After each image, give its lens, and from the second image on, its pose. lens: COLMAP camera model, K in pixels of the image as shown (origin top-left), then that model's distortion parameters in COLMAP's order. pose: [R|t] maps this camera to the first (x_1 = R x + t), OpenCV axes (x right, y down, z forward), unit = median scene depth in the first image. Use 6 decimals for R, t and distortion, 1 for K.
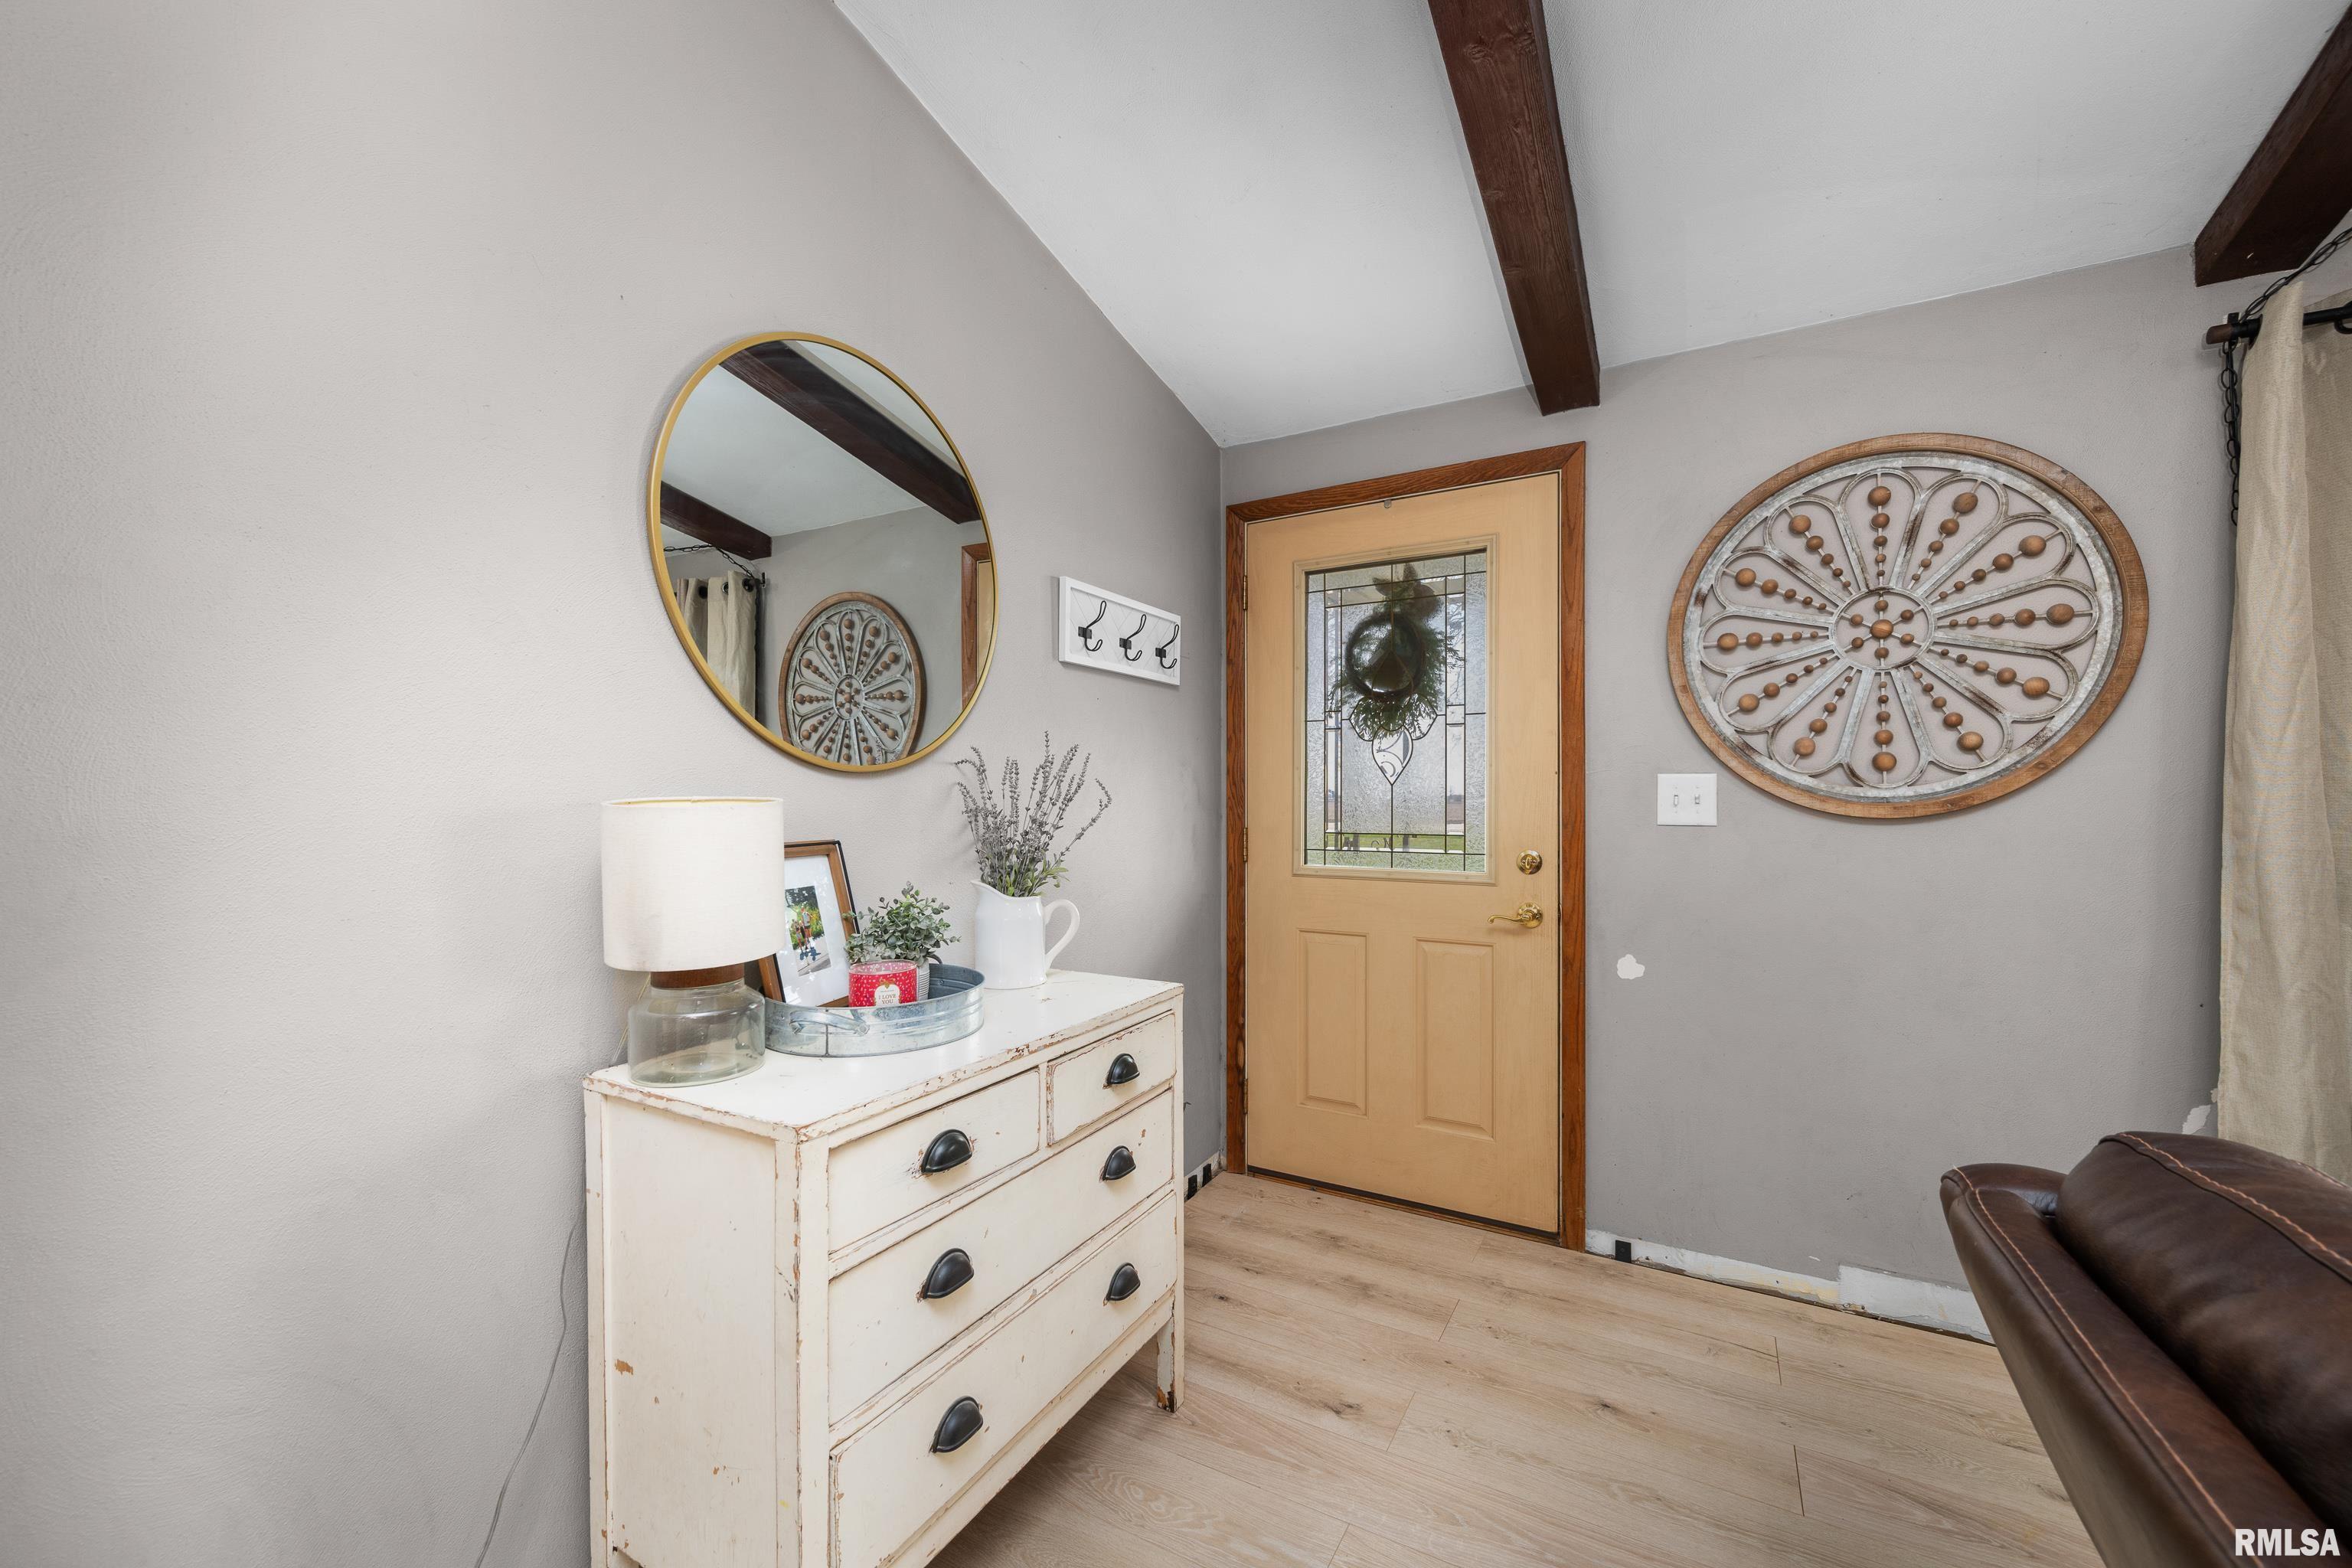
lens RADIAL K [[921.9, 0, 1080.5], [0, 921.9, 789.1], [0, 0, 1]] dist [-0.002847, 0.000277]
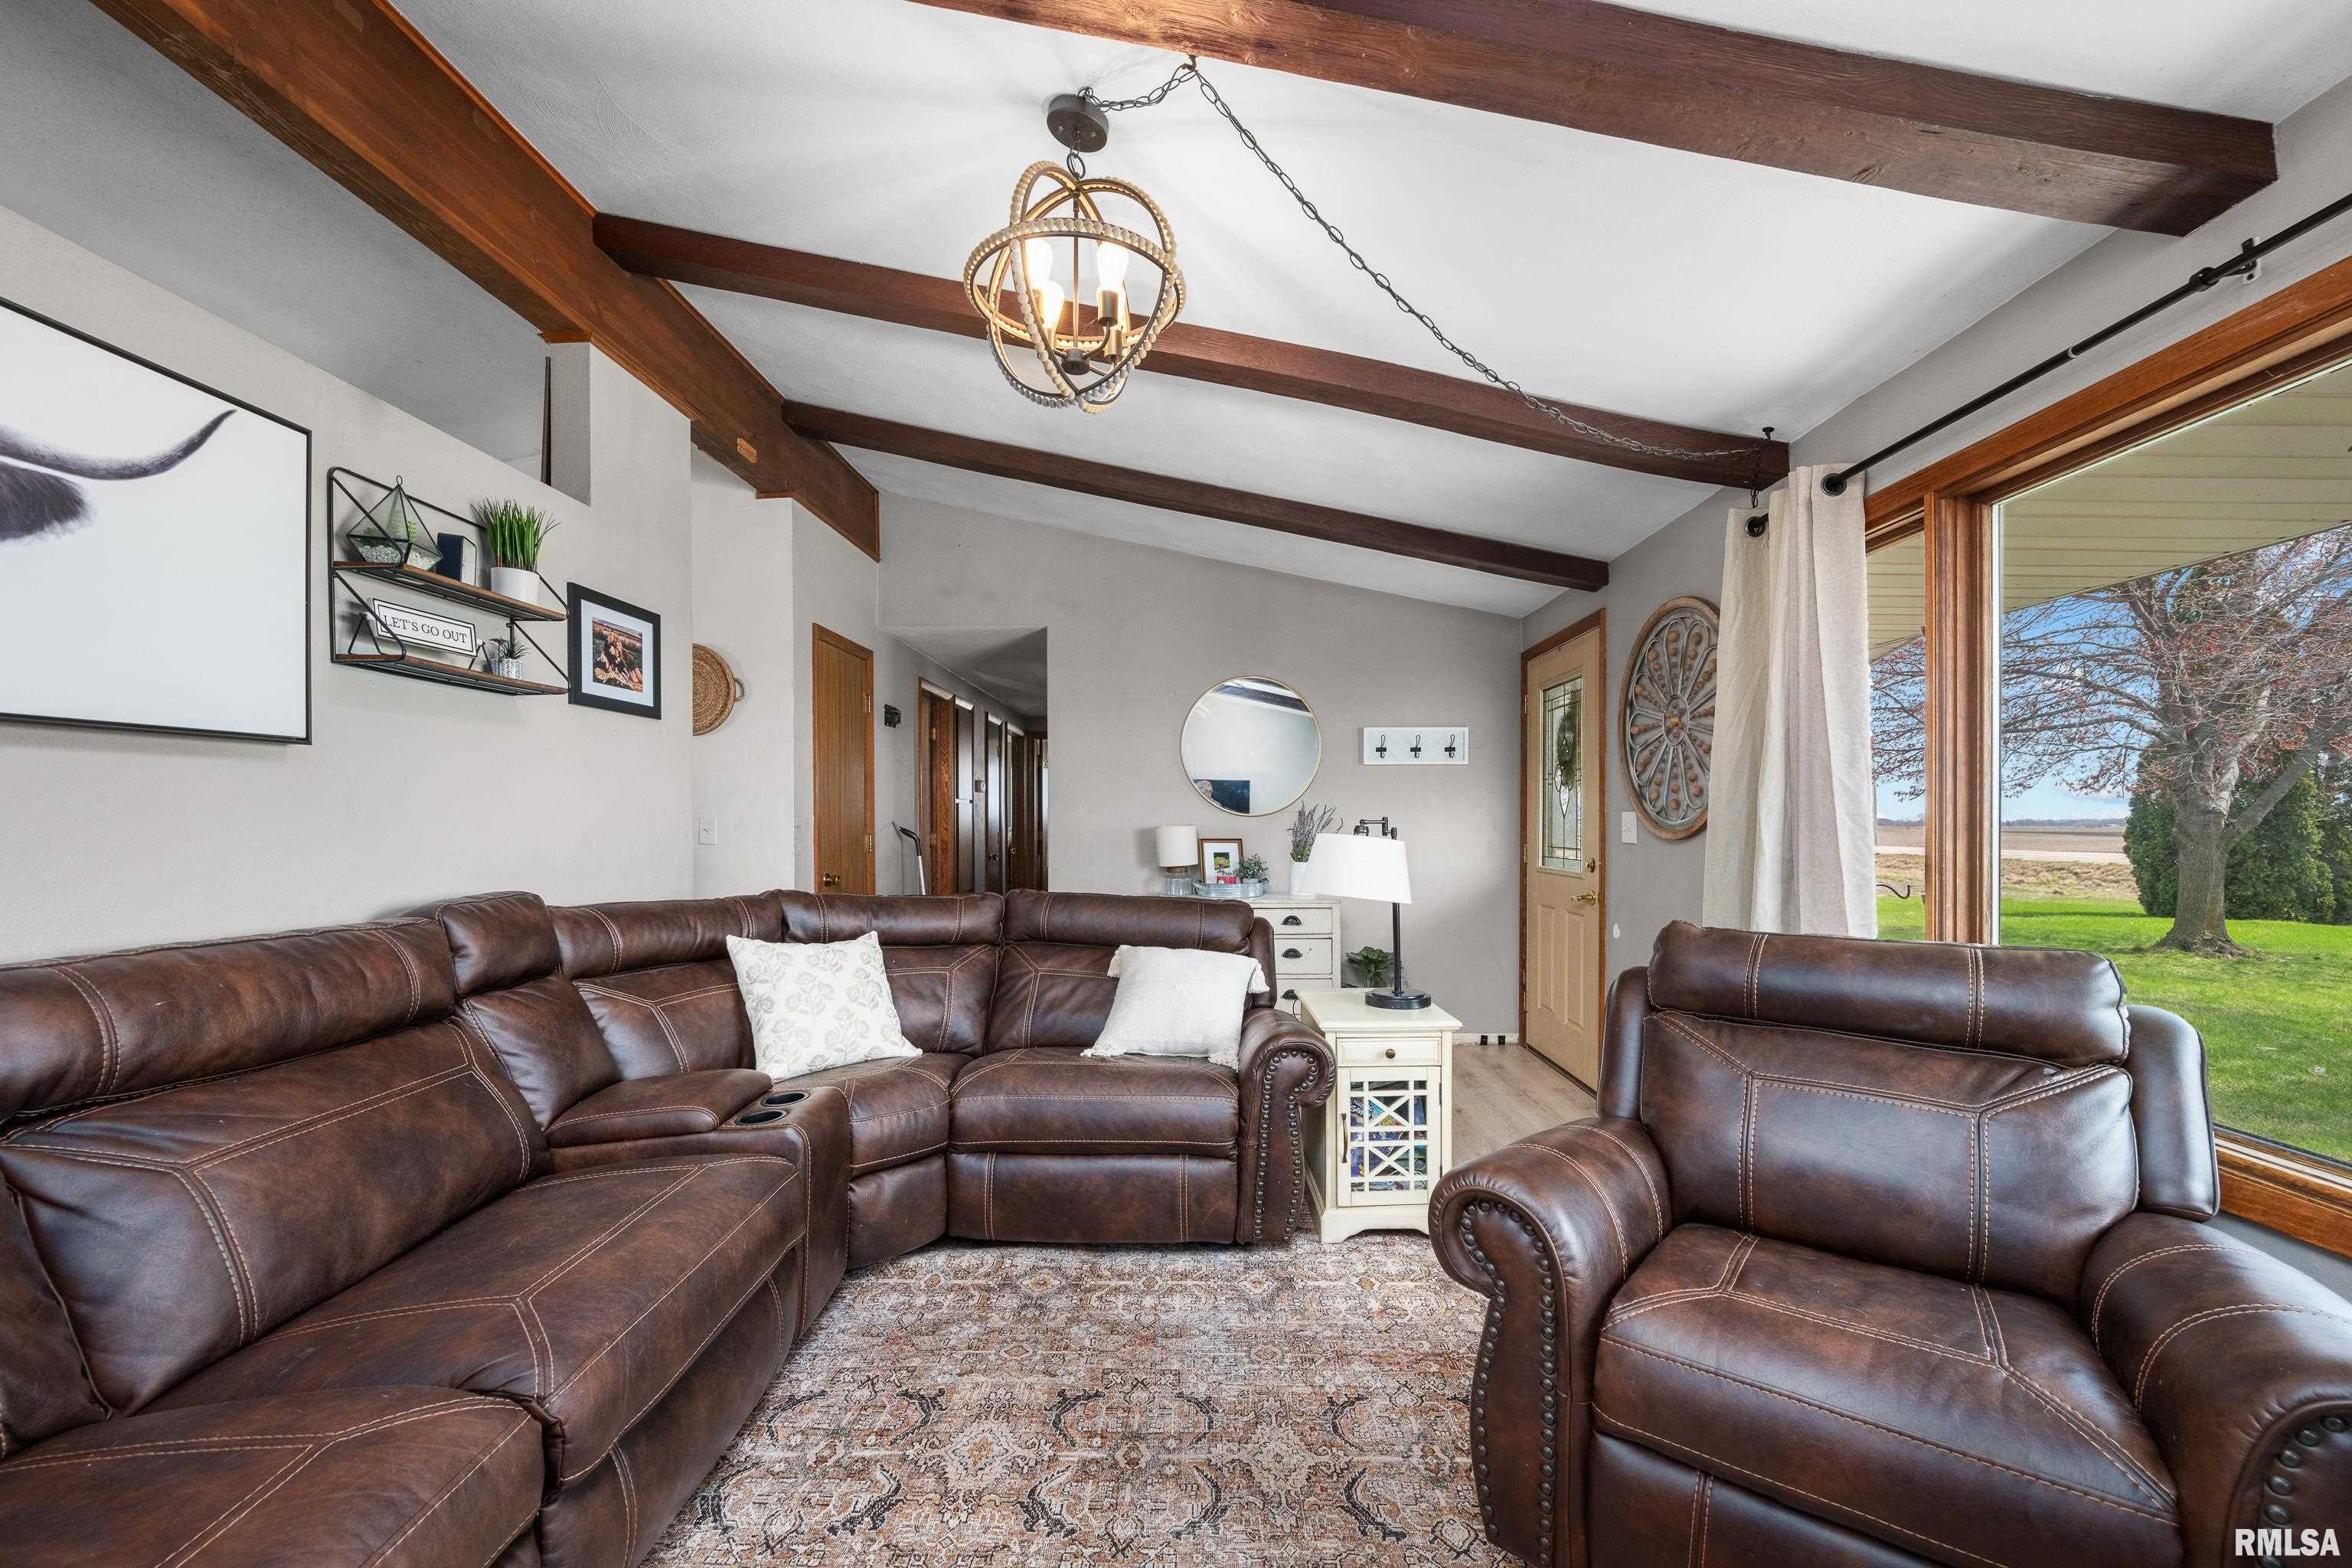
lens RADIAL K [[921.9, 0, 1193.4], [0, 921.9, 829.2], [0, 0, 1]] dist [-0.002847, 0.000277]
pose [[0.491211, 0.005027, -0.871026, 1.745676], [-0.008736, 0.999961, 0.000844, 0.019173], [0.870997, 0.007194, 0.491236, -0.478179]]
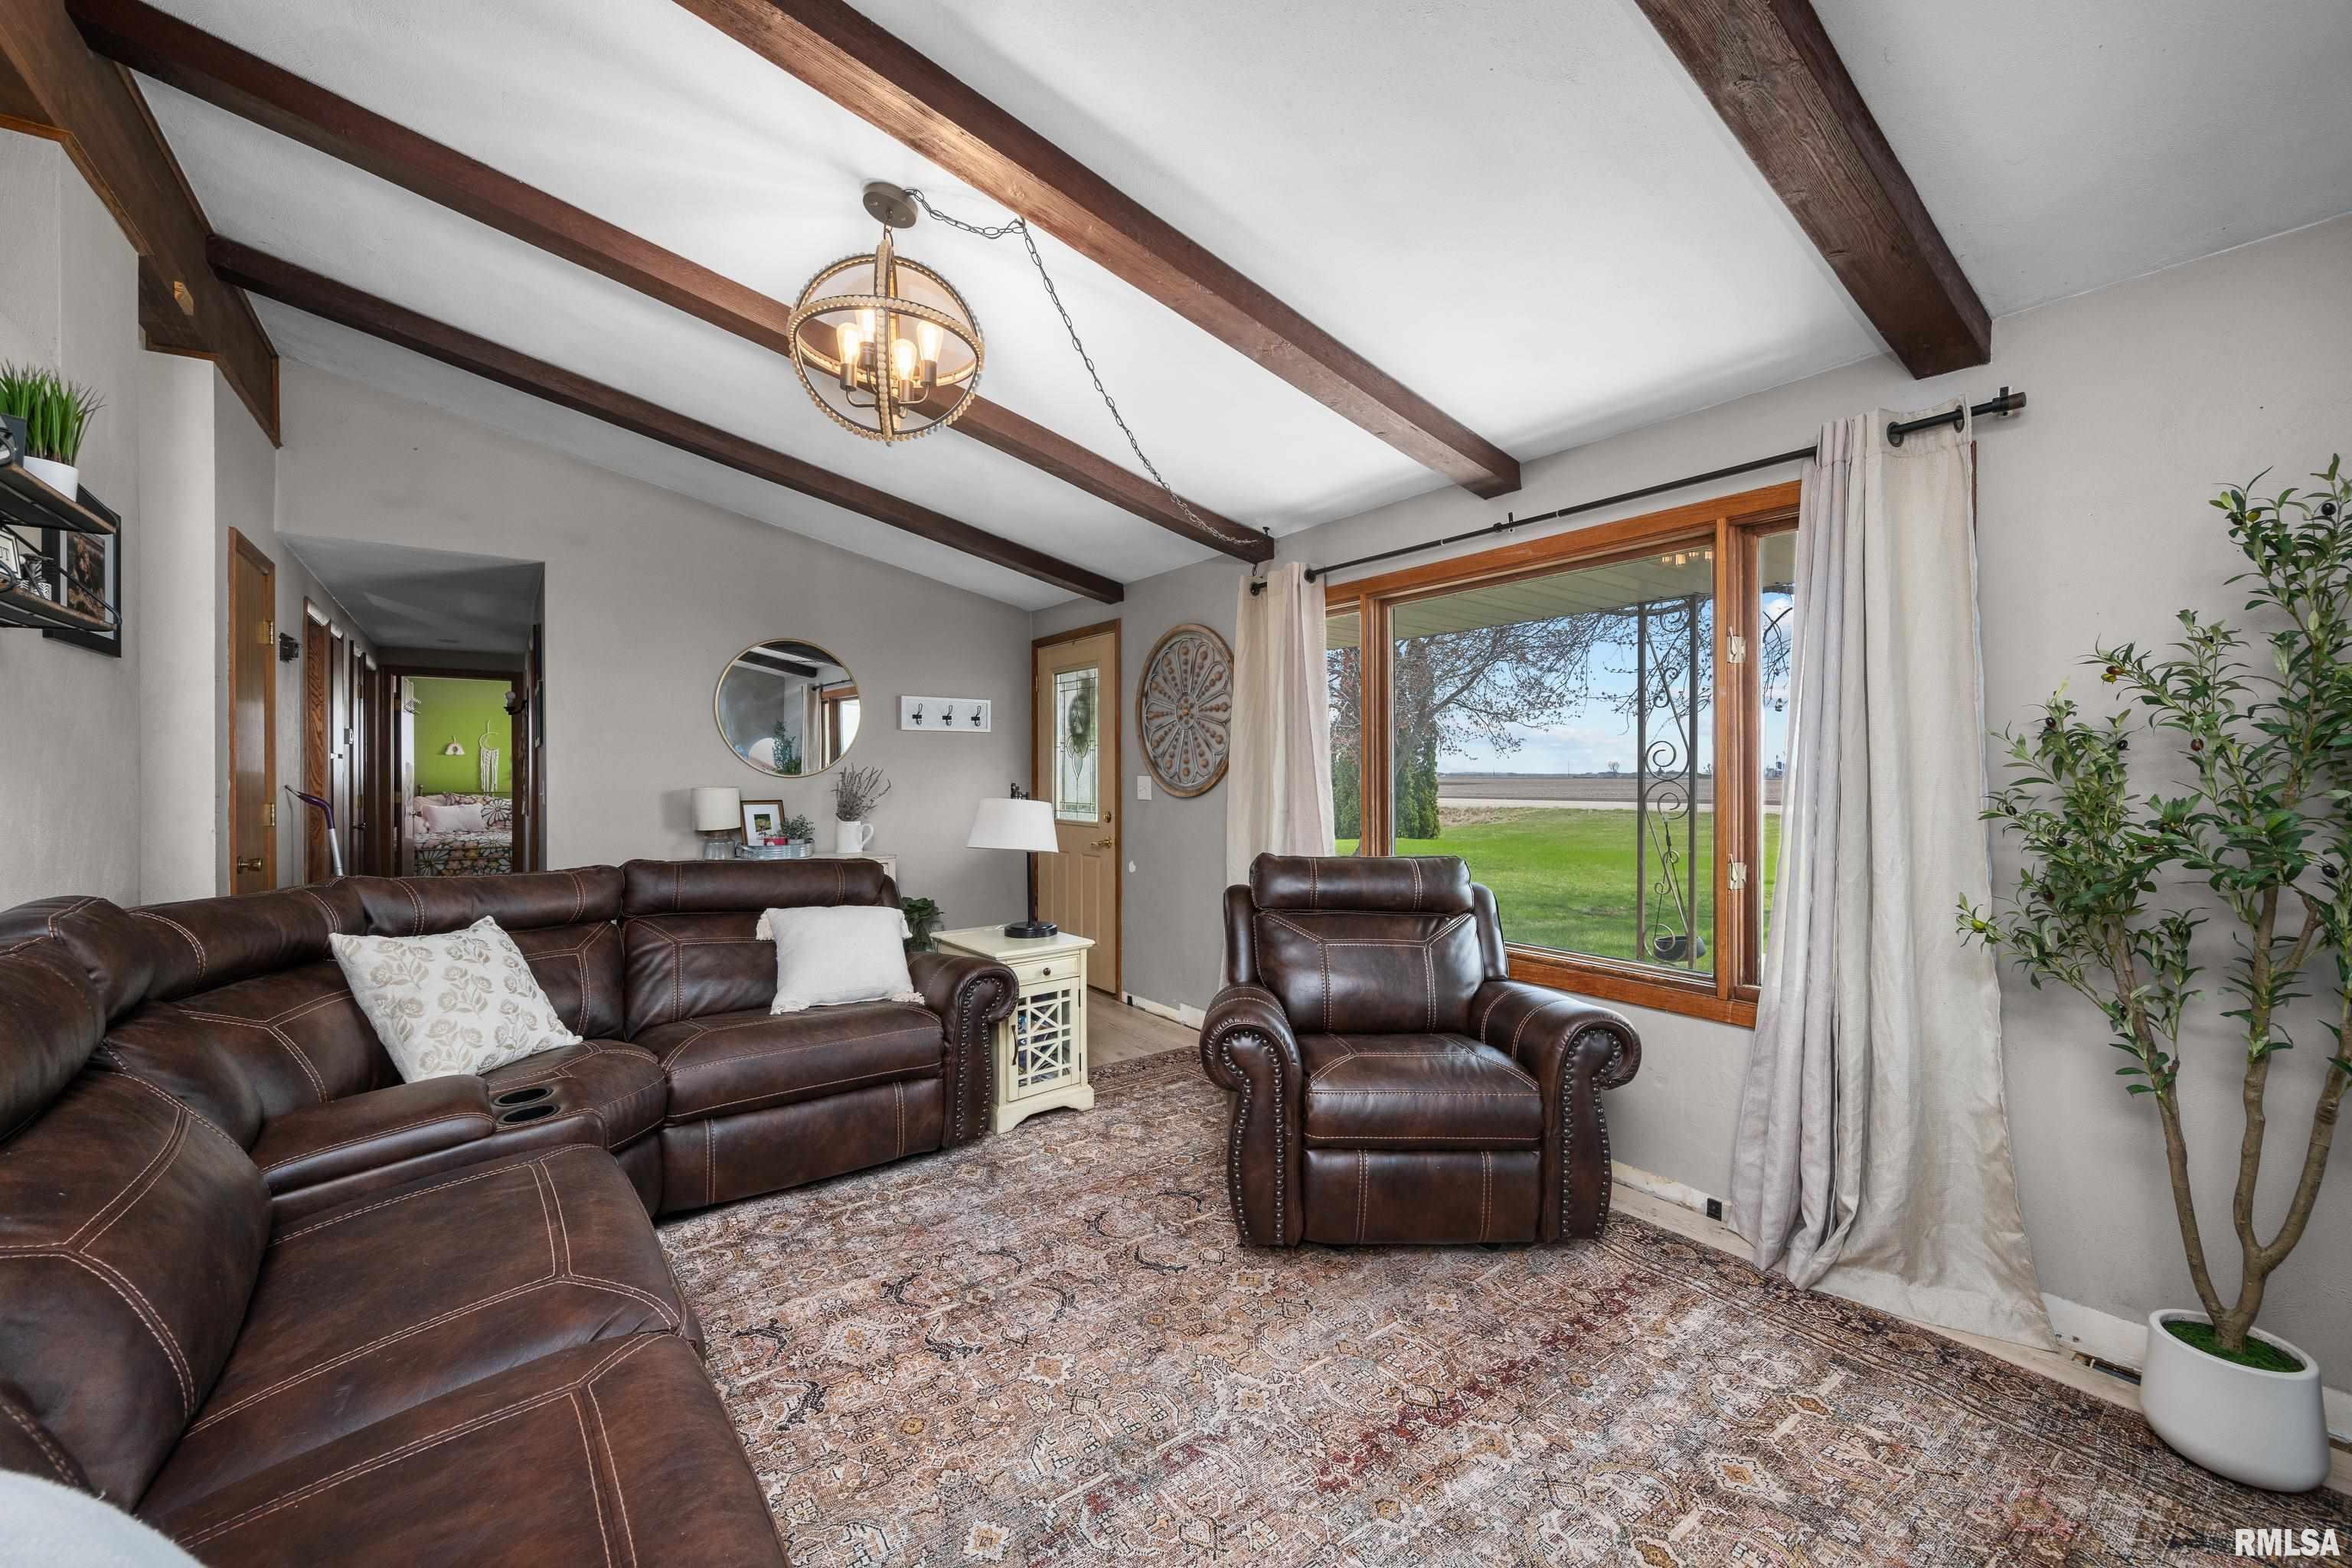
lens RADIAL K [[921.9, 0, 1175.3], [0, 921.9, 773.9], [0, 0, 1]] dist [-0.002847, 0.000277]
pose [[0.917701, -0.001244, -0.397269, 1.627805], [-0.002937, 0.999947, -0.009916, -0.001554], [0.397260, 0.010267, 0.917649, -0.975174]]
